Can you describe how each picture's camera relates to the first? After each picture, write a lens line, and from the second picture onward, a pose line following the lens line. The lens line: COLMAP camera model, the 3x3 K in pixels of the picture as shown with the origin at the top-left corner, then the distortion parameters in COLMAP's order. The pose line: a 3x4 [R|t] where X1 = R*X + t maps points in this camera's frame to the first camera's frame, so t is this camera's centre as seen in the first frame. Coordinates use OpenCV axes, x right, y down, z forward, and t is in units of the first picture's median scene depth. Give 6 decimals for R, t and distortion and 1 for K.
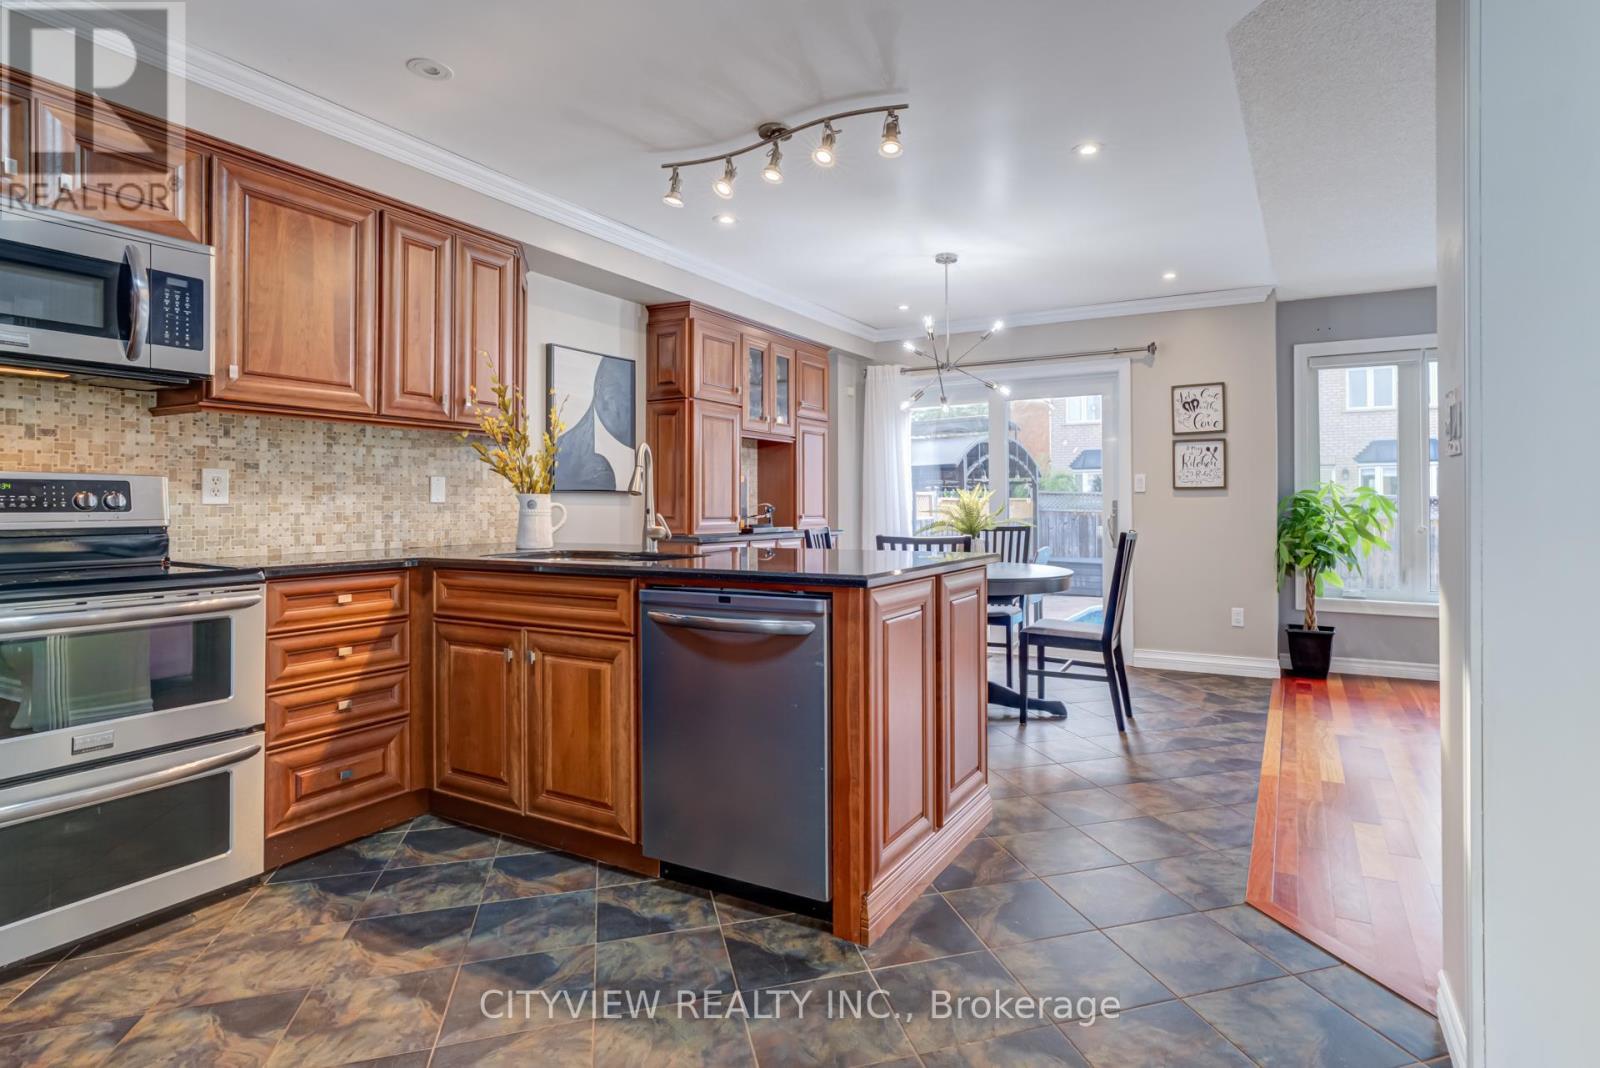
lens RADIAL K [[806.5, 0, 834.1], [0, 806.5, 493.9], [0, 0, 1]] dist [-0.015272, 0.008573]
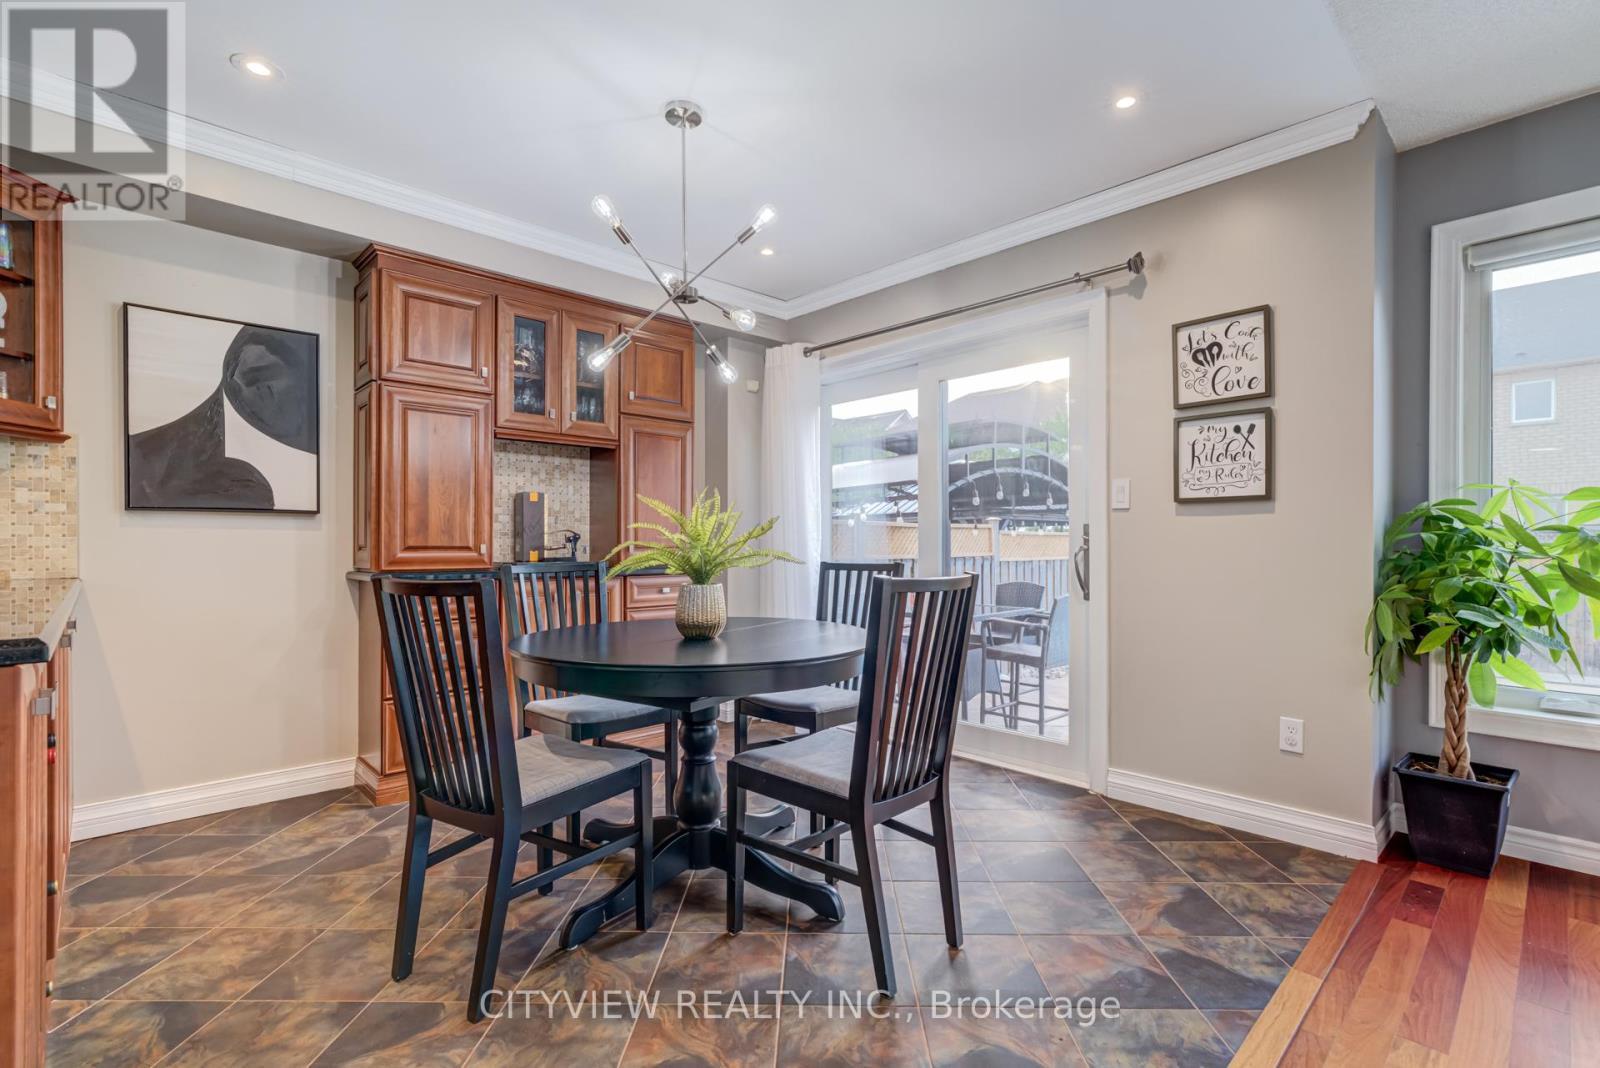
lens RADIAL K [[741.9, 0, 795.0], [0, 741.9, 539.6], [0, 0, 1]] dist [-0.010766, 0.008375]
pose [[0.956565, 0.000084, -0.291520, 0.502118], [0.002318, 0.999966, 0.007894, 0.025395], [0.291511, -0.008227, 0.956532, 0.653482]]
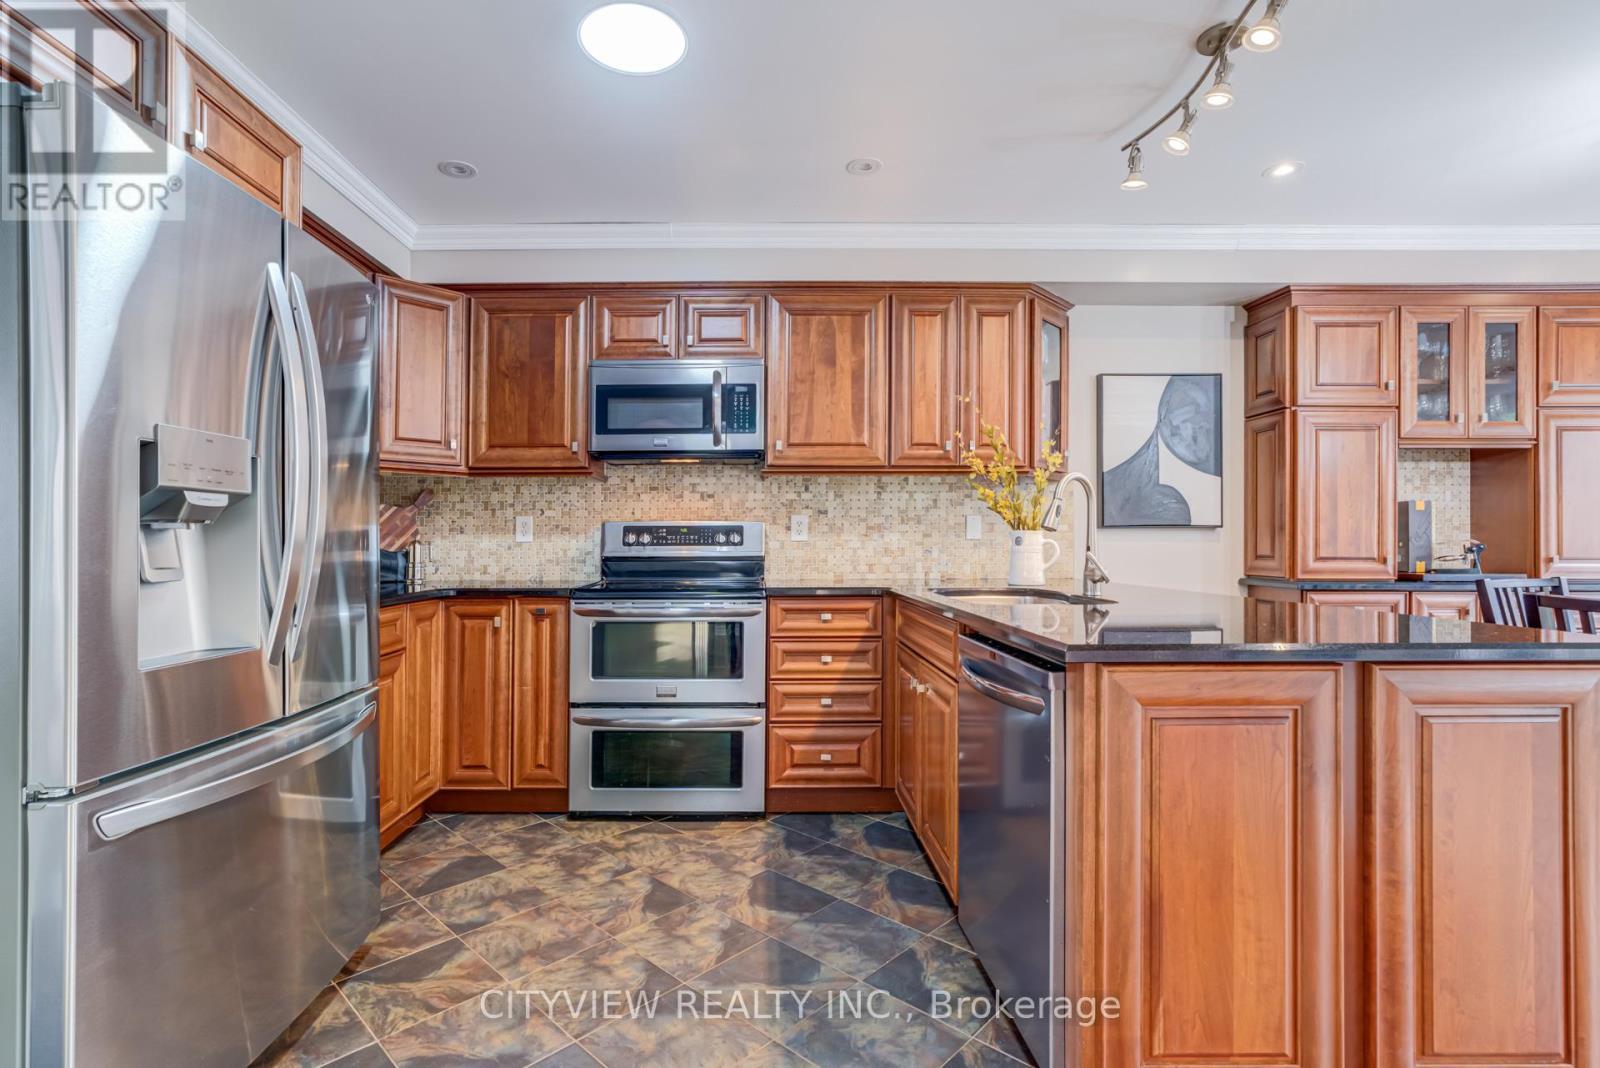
lens RADIAL K [[741.9, 0, 764.1], [0, 741.9, 528.4], [0, 0, 1]] dist [-0.010766, 0.008375]
pose [[0.499066, -0.012511, -0.866474, 0.261428], [0.011222, 0.999905, -0.007975, 0.000811], [0.866491, -0.005744, 0.499159, 0.254010]]
